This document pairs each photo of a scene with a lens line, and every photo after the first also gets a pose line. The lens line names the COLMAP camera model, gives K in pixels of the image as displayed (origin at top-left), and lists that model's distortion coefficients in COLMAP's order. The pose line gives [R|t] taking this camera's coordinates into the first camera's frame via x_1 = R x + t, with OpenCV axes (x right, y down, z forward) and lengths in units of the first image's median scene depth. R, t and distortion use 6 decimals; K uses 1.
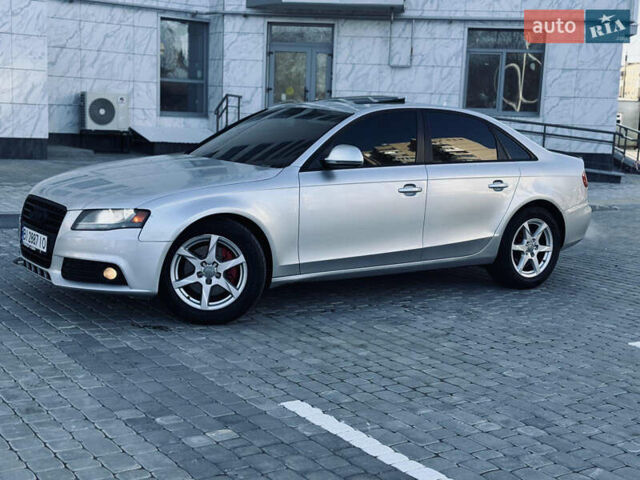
lens RADIAL K [[870.9, 0, 320.0], [0, 870.9, 240.0], [0, 0, 1]] dist [0.054949, 0.007277]
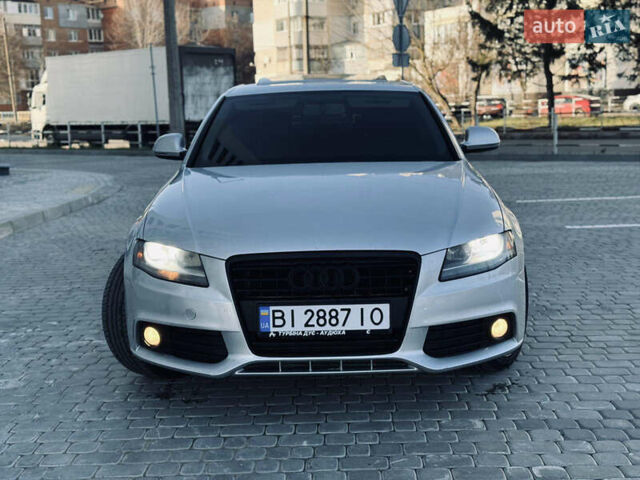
lens RADIAL K [[864.5, 0, 320.0], [0, 864.5, 240.0], [0, 0, 1]] dist [0.180517, 0.021573]
pose [[0.545511, -0.171327, 0.820405, -0.858232], [0.160601, 0.982111, 0.098308, -0.121316], [-0.822572, 0.078130, 0.563268, 0.690581]]
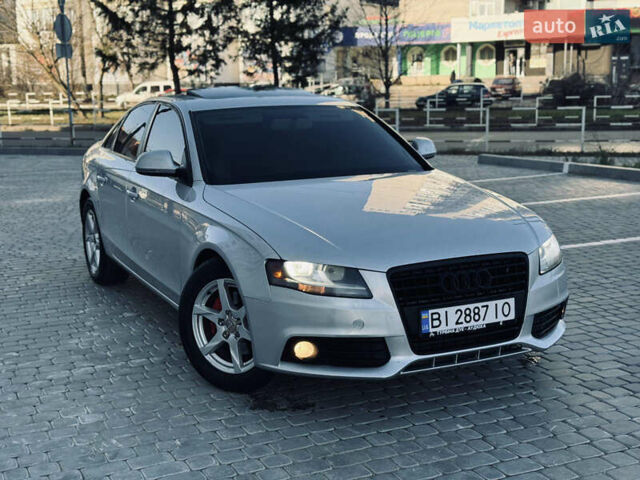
lens RADIAL K [[870.9, 0, 320.0], [0, 870.9, 240.0], [0, 0, 1]] dist [0.054949, 0.007277]
pose [[0.121014, -0.204794, 0.971295, -1.061827], [0.160230, 0.969685, 0.184492, -0.219741], [-0.979634, 0.133304, 0.150160, 1.056176]]
